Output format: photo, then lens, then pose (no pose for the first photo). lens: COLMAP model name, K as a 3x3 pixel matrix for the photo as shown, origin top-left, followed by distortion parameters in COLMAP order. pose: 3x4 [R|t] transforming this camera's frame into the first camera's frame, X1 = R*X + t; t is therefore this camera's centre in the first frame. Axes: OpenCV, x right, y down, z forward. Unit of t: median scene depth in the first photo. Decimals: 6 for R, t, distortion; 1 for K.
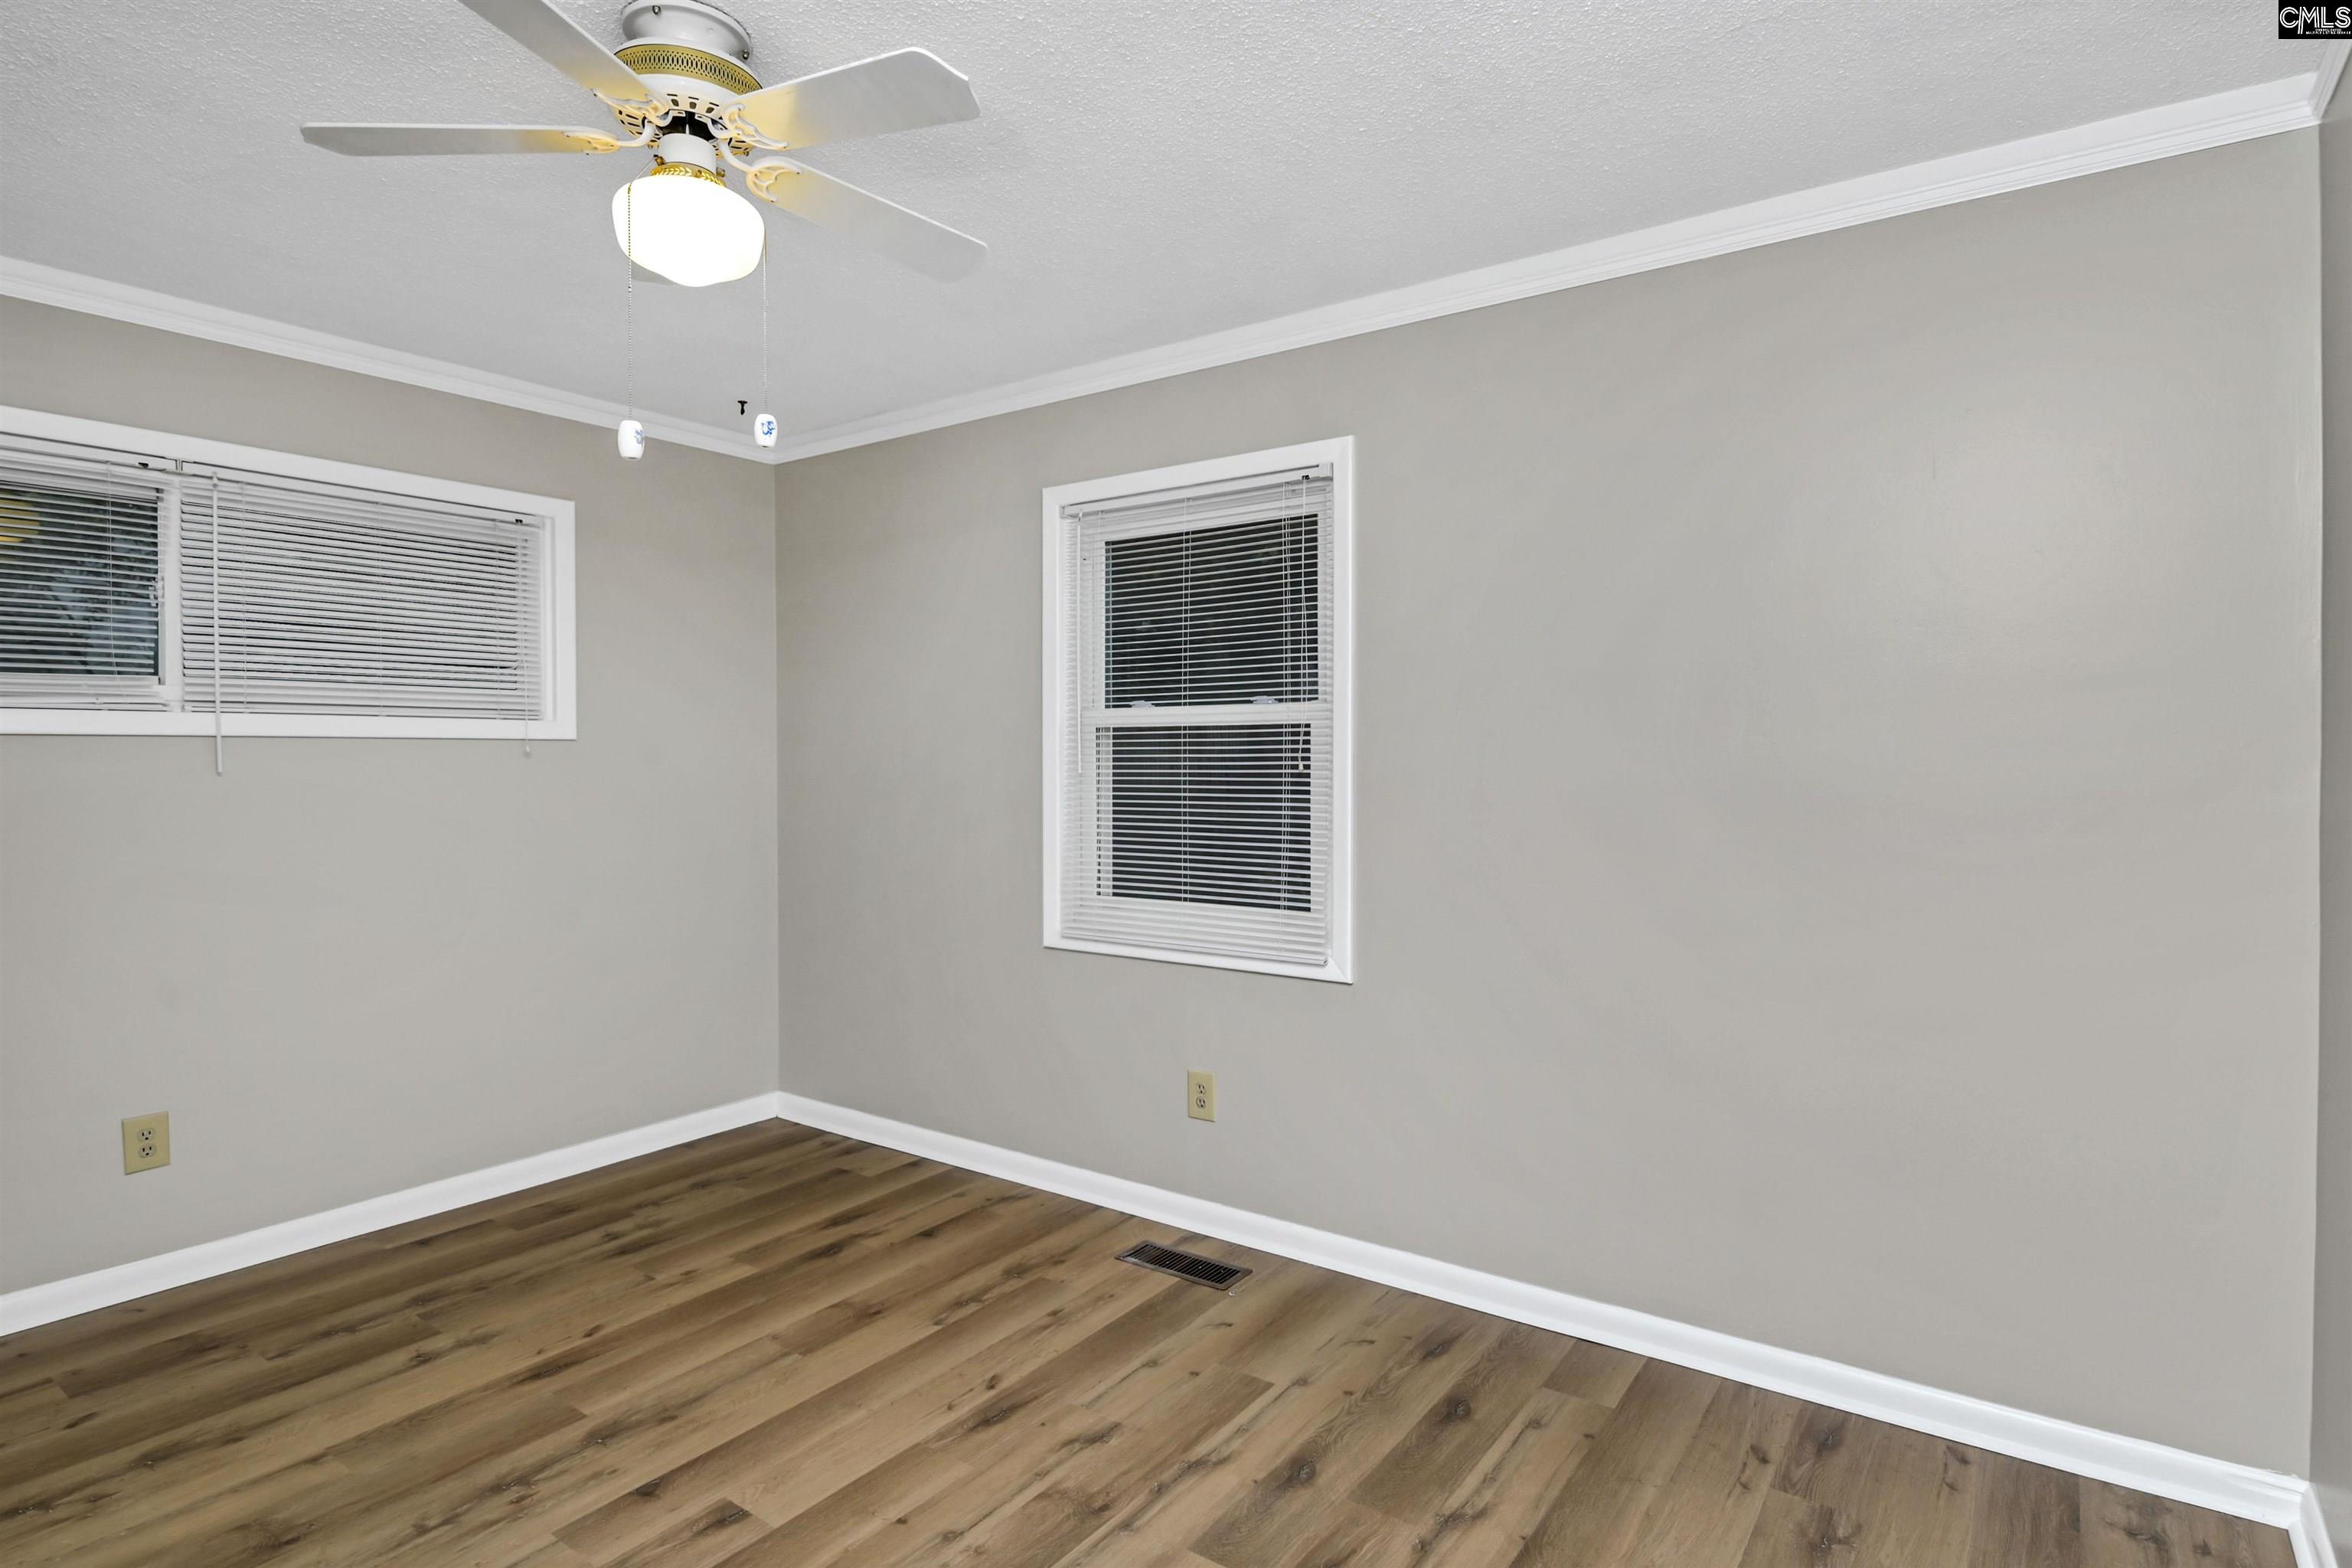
lens RADIAL K [[1218.3, 0, 1185.8], [0, 1218.3, 774.6], [0, 0, 1]] dist [0.005113, -0.001840]
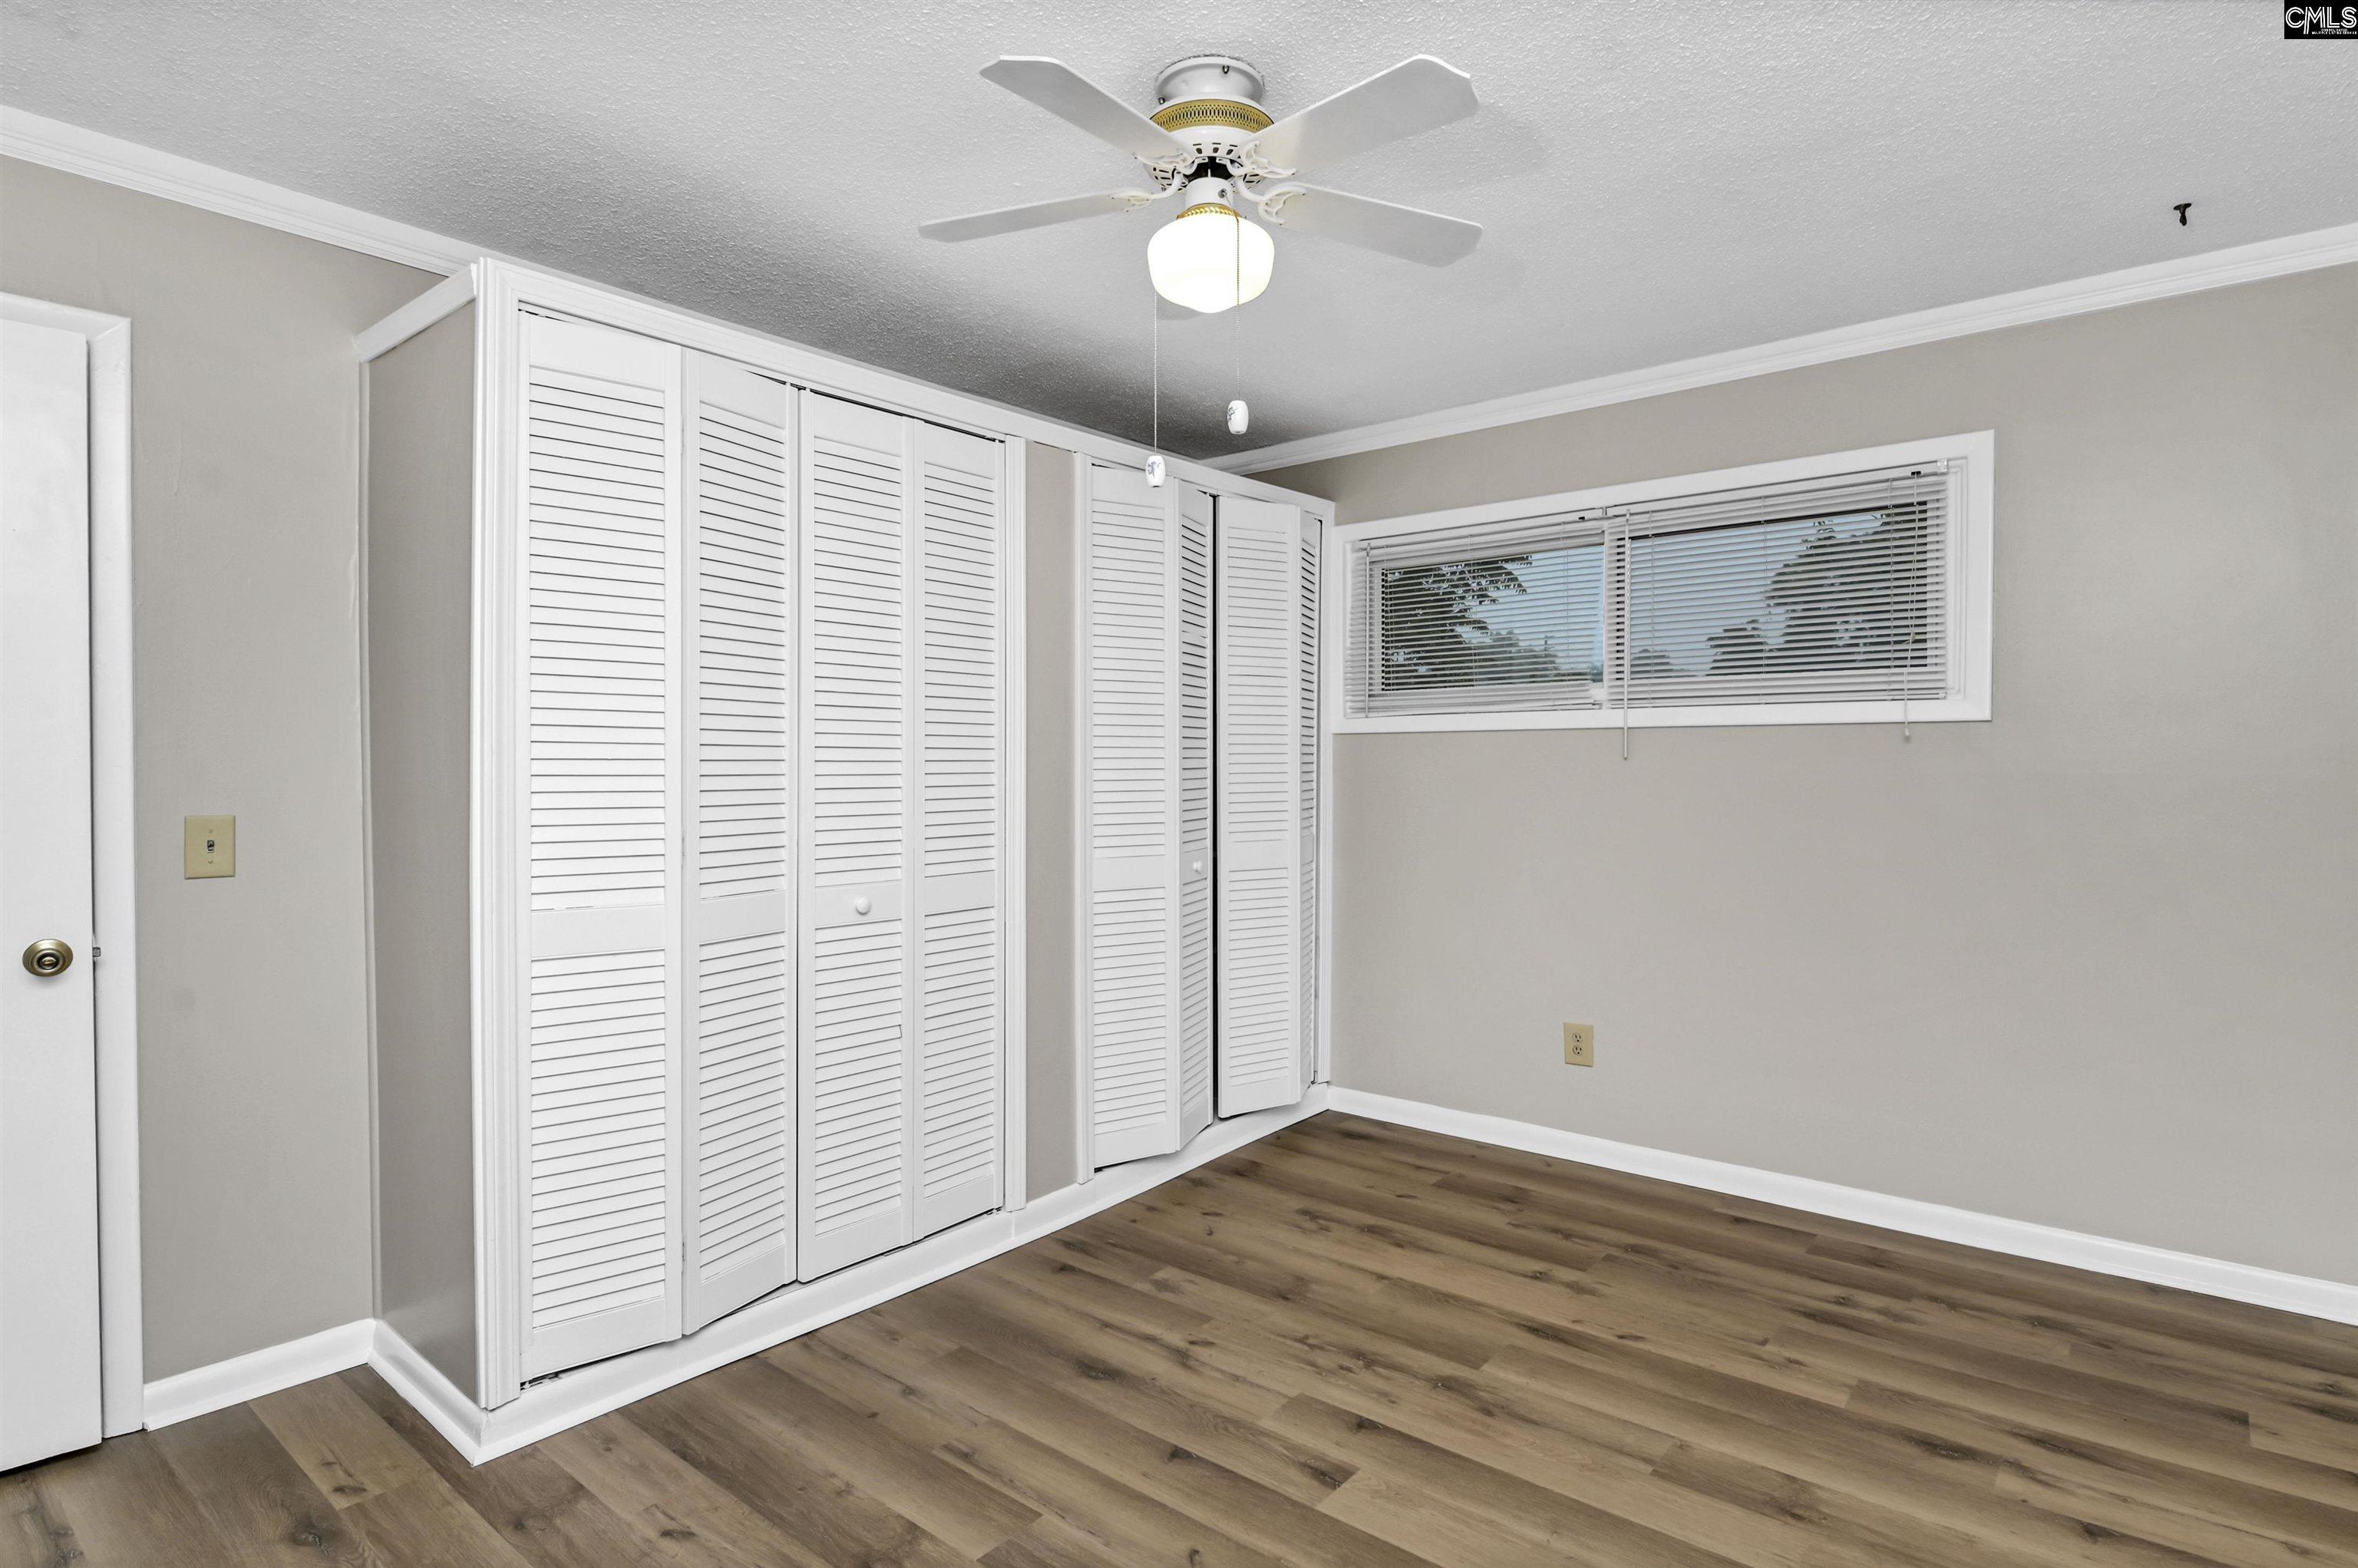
lens RADIAL K [[1221.4, 0, 1188.8], [0, 1221.4, 774.6], [0, 0, 1]] dist [0.005113, -0.001840]
pose [[-0.068740, 0.010366, -0.997581, 0.491998], [-0.012001, 0.999865, 0.011216, 0.007531], [0.997562, 0.012743, -0.068607, 0.715764]]
